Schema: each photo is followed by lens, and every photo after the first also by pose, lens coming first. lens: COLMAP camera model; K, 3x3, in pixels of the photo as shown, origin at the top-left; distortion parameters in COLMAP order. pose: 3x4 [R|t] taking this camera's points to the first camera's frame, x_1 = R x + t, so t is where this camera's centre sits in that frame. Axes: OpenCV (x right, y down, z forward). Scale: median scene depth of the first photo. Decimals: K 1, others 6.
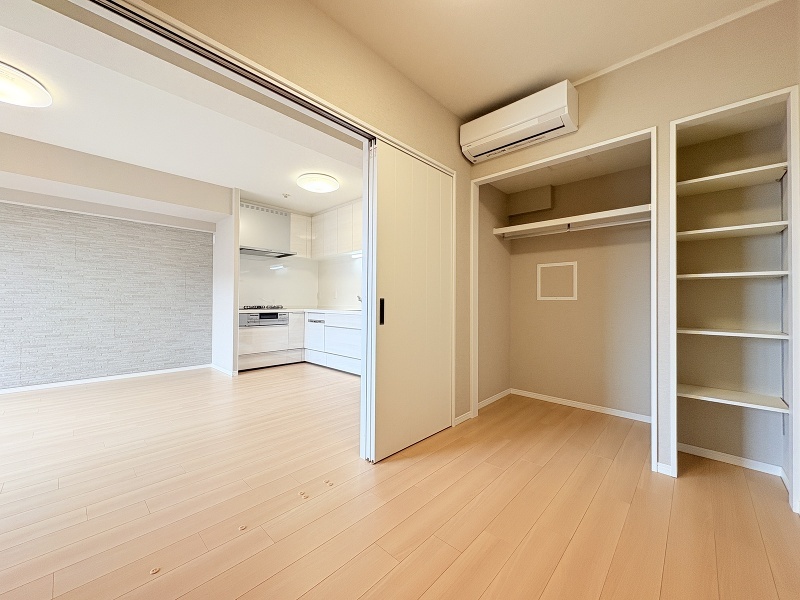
lens RADIAL K [[316.1, 0, 398.4], [0, 316.1, 297.7], [0, 0, 1]] dist [0.000194, -0.000073]
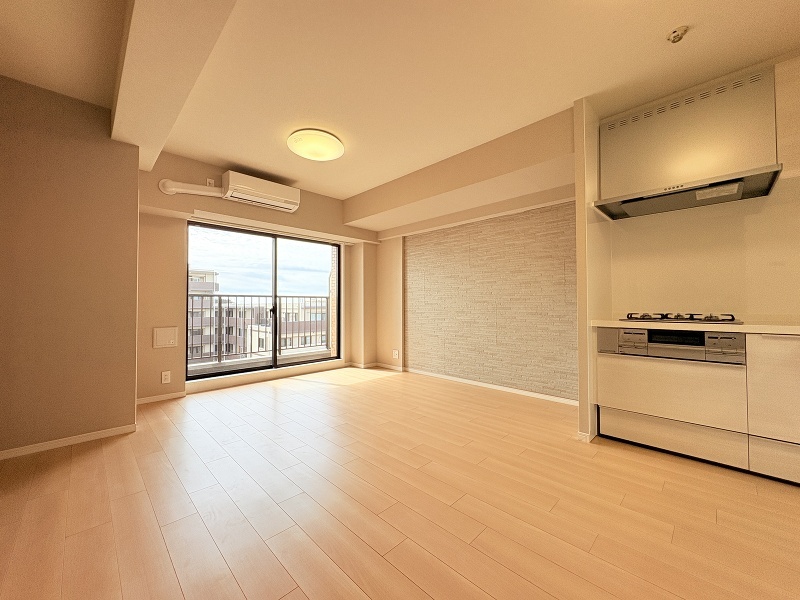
lens RADIAL K [[316.1, 0, 401.5], [0, 316.1, 300.2], [0, 0, 1]] dist [0.000194, -0.000073]
pose [[-0.018298, -0.019605, -0.999640, 0.032682], [0.015631, 0.999680, -0.019892, 0.009008], [0.999710, -0.015990, -0.017986, 0.627750]]
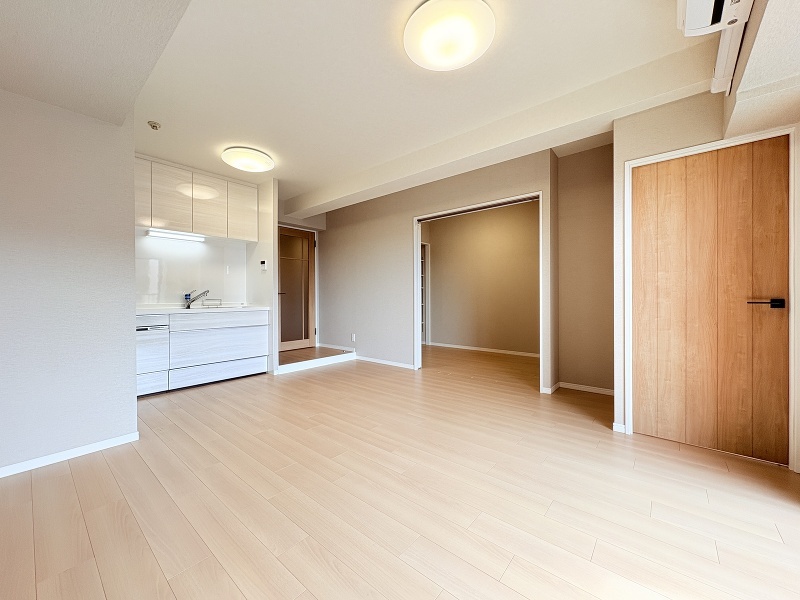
lens RADIAL K [[316.1, 0, 399.1], [0, 316.1, 299.5], [0, 0, 1]] dist [0.000194, -0.000073]
pose [[-0.056726, -0.008950, 0.998350, -0.952833], [-0.005753, 0.999946, 0.008637, 0.007273], [-0.998373, -0.005254, -0.056775, 0.529903]]
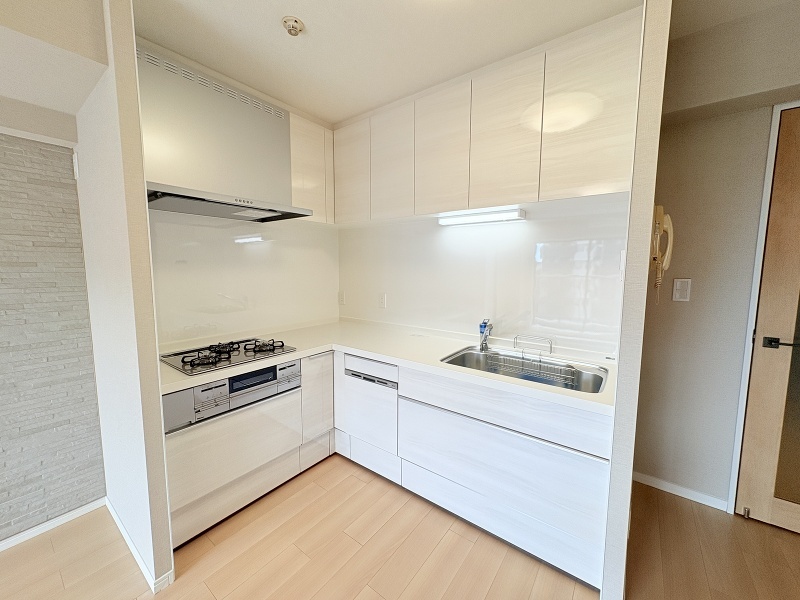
lens RADIAL K [[316.1, 0, 397.4], [0, 316.1, 298.8], [0, 0, 1]] dist [0.000194, -0.000073]
pose [[0.993807, -0.013067, 0.110347, -0.277214], [0.000545, 0.993622, 0.112758, -0.080446], [-0.111117, -0.112000, 0.987476, 0.611502]]
